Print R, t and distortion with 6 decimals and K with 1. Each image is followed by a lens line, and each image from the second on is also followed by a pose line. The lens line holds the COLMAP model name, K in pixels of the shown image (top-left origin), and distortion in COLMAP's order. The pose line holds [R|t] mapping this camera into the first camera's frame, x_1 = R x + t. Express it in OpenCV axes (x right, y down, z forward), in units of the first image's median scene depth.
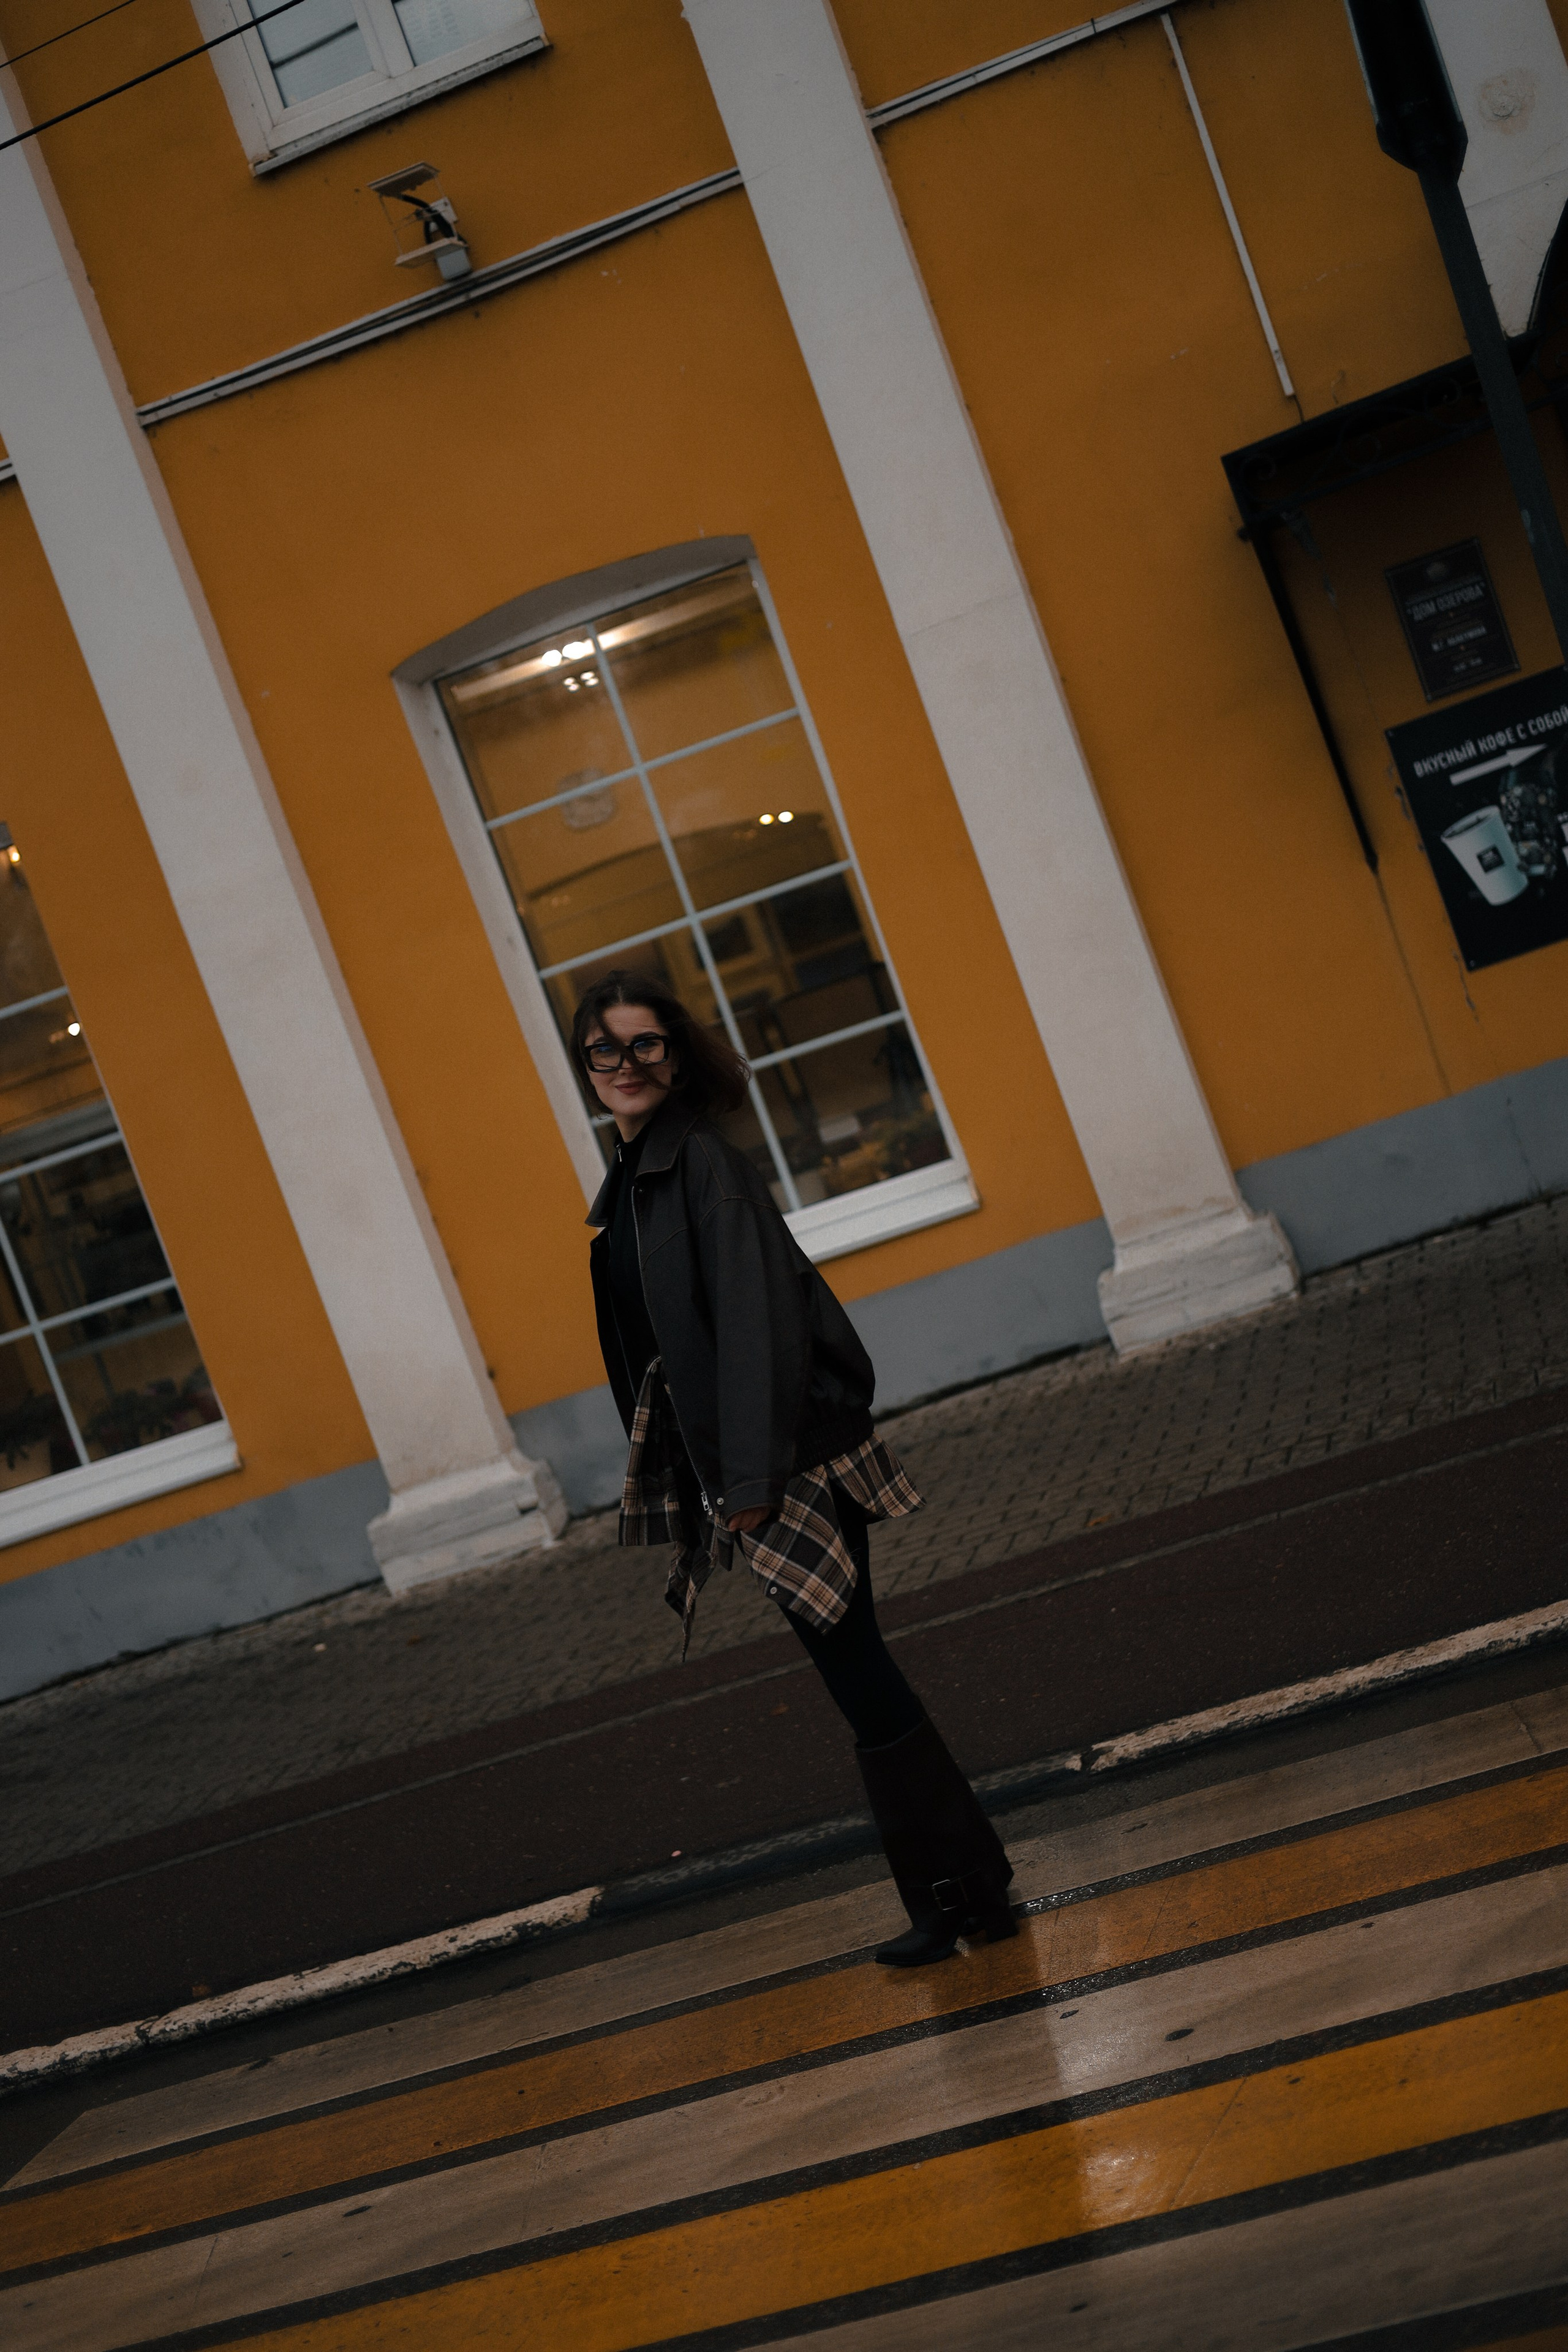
lens RADIAL K [[3200.7, 0, 795.1], [0, 3200.7, 1195.1], [0, 0, 1]] dist [0.022919, -0.105696]
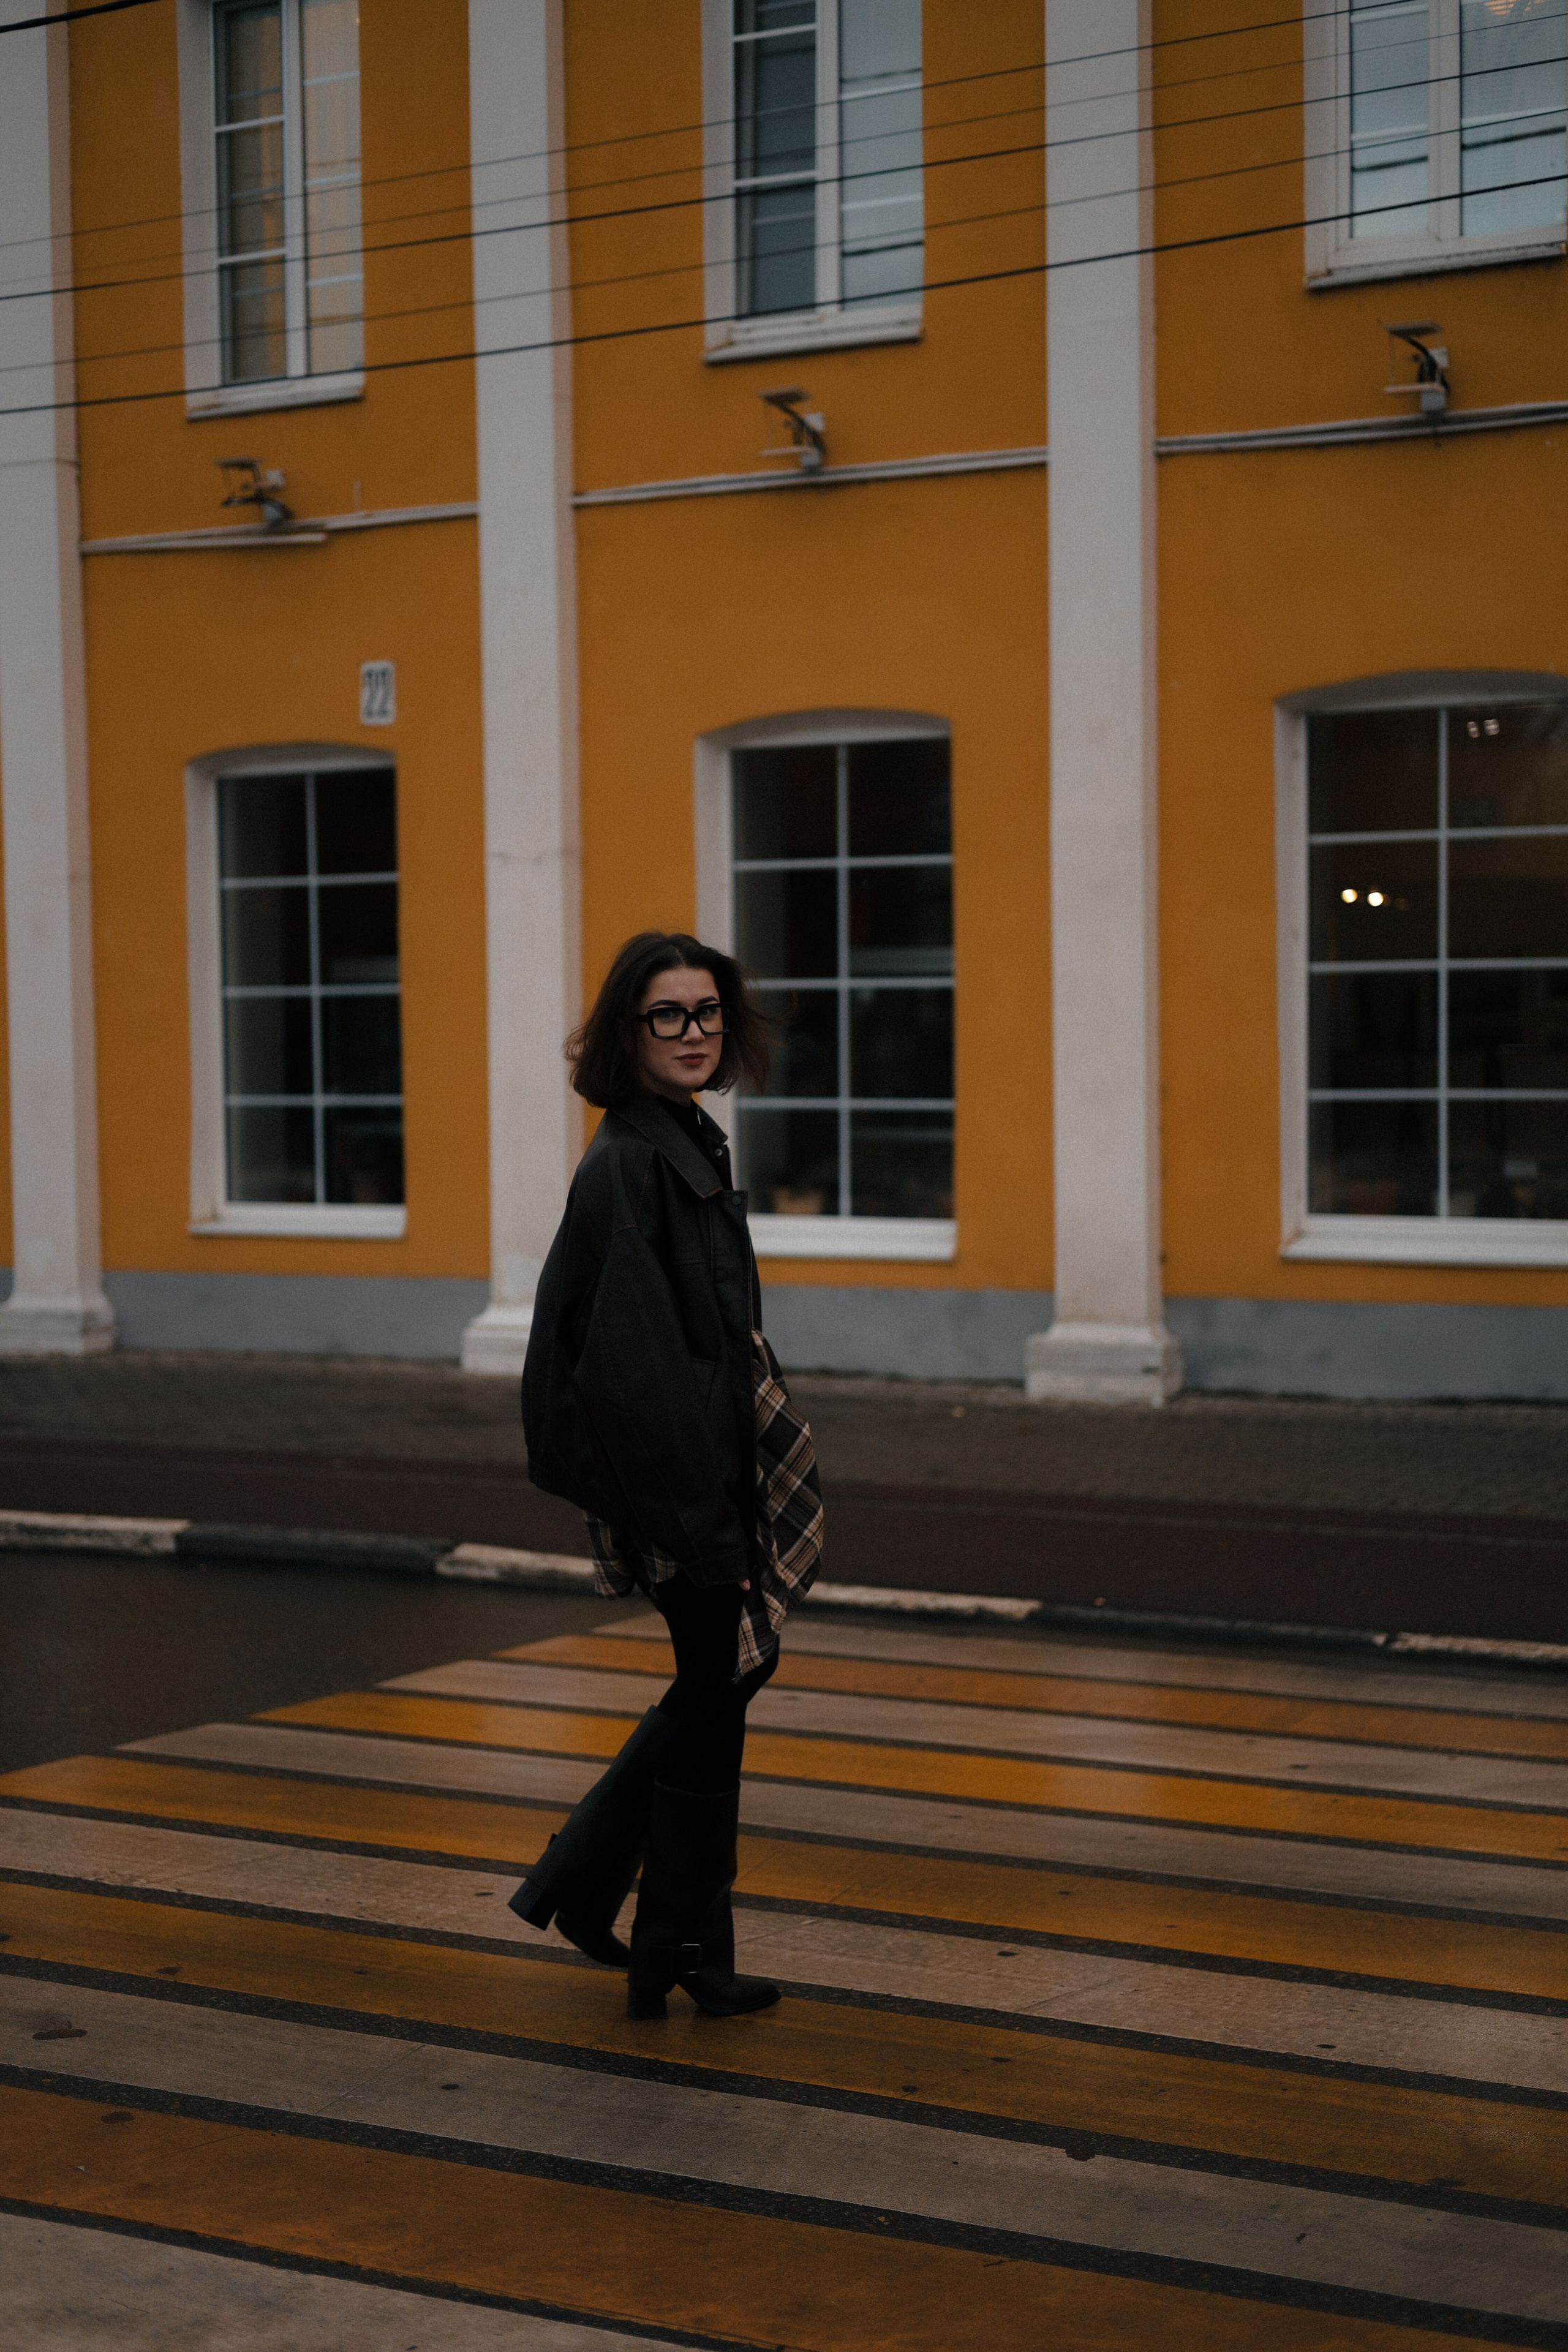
lens RADIAL K [[3200.7, 0, 795.1], [0, 3200.7, 1195.1], [0, 0, 1]] dist [0.022919, -0.105696]
pose [[0.905733, 0.339367, -0.253923, 0.086851], [-0.330920, 0.940541, 0.076651, -0.016157], [0.264837, 0.014603, 0.964183, -0.247250]]
